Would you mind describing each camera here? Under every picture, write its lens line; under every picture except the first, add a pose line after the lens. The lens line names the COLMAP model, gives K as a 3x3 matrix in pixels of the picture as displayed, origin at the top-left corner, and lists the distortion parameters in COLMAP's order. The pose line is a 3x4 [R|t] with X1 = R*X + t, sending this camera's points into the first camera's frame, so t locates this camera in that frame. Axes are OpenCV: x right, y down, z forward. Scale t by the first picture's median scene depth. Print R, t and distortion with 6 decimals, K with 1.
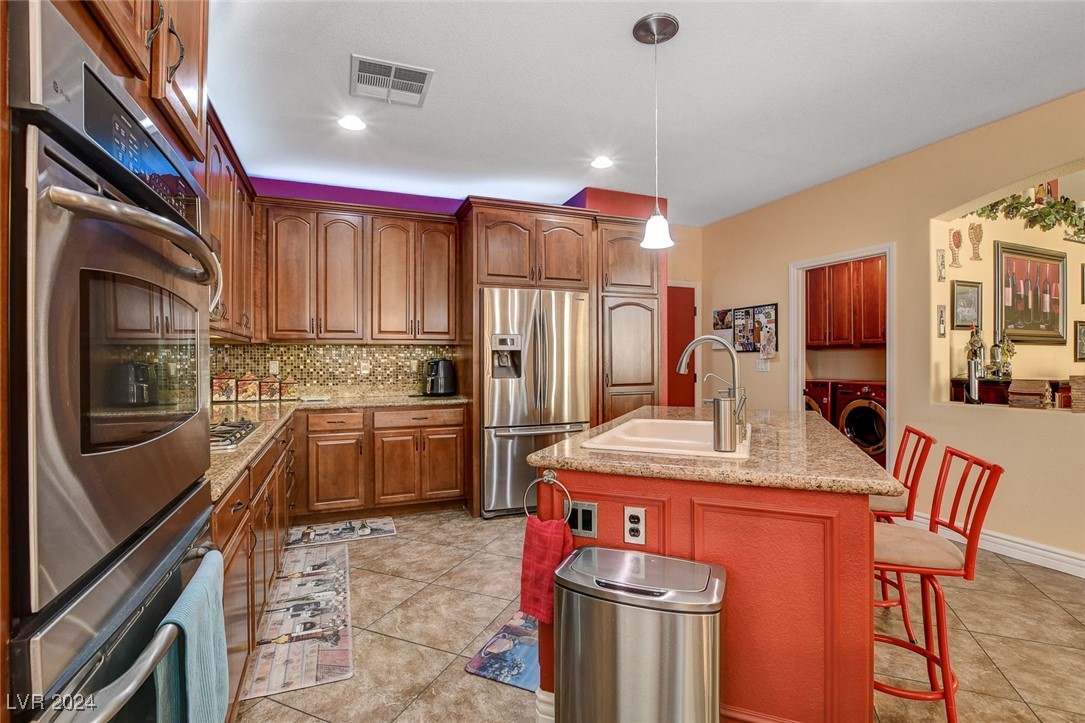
lens RADIAL K [[502.7, 0, 537.9], [0, 502.7, 360.8], [0, 0, 1]] dist [-0.034644, 0.007816]
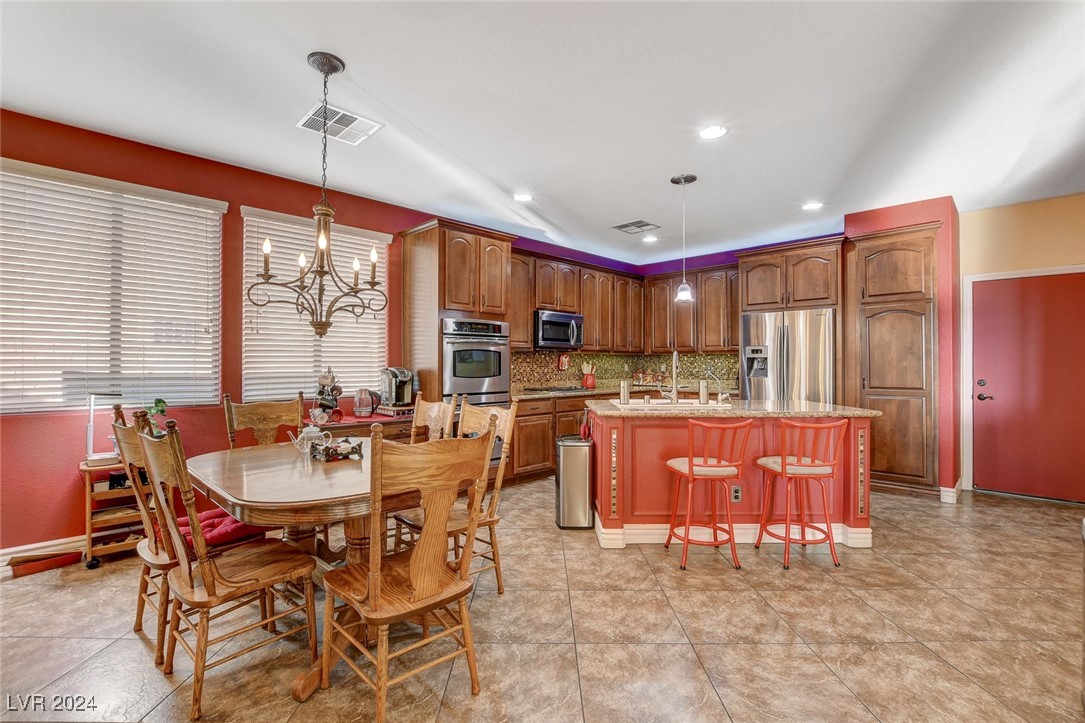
lens RADIAL K [[502.7, 0, 541.8], [0, 502.7, 356.4], [0, 0, 1]] dist [-0.034644, 0.007816]
pose [[0.398850, -0.010140, -0.916960, 0.958756], [-0.004381, 0.999906, -0.012963, -0.002604], [0.917006, 0.009187, 0.398768, -0.106423]]
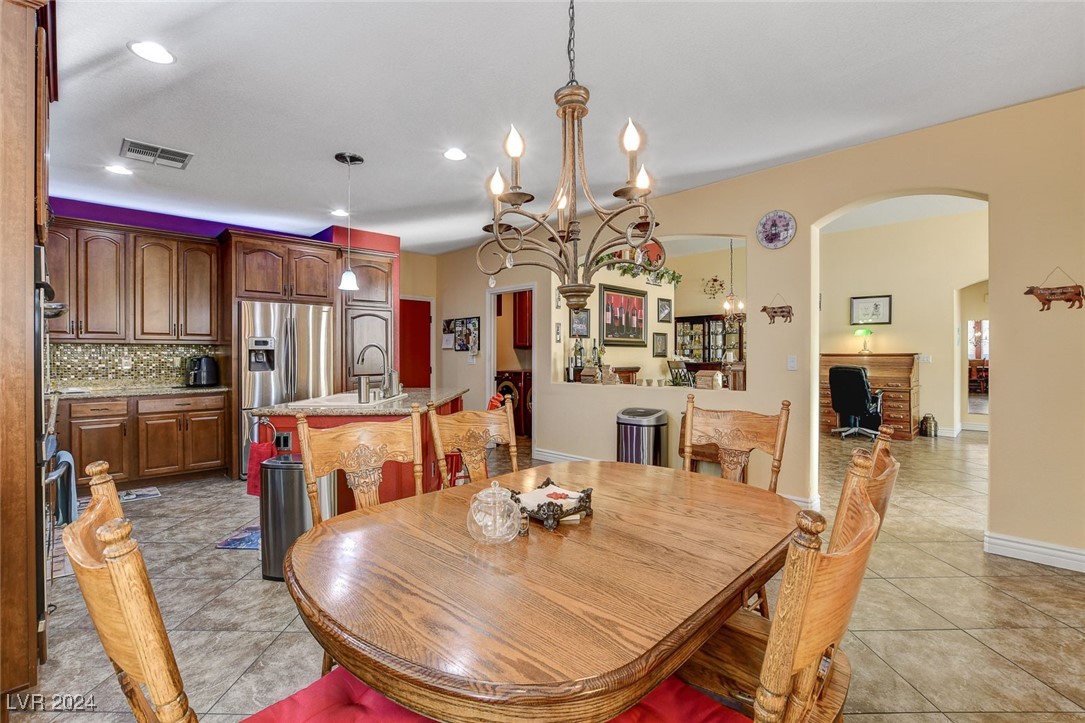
lens RADIAL K [[488.6, 0, 537.0], [0, 488.6, 356.9], [0, 0, 1]] dist [-0.025395, 0.002332]
pose [[0.920871, -0.002001, 0.389861, 0.102718], [0.001804, 0.999998, 0.000874, -0.001412], [-0.389862, -0.000101, 0.920873, -0.423212]]
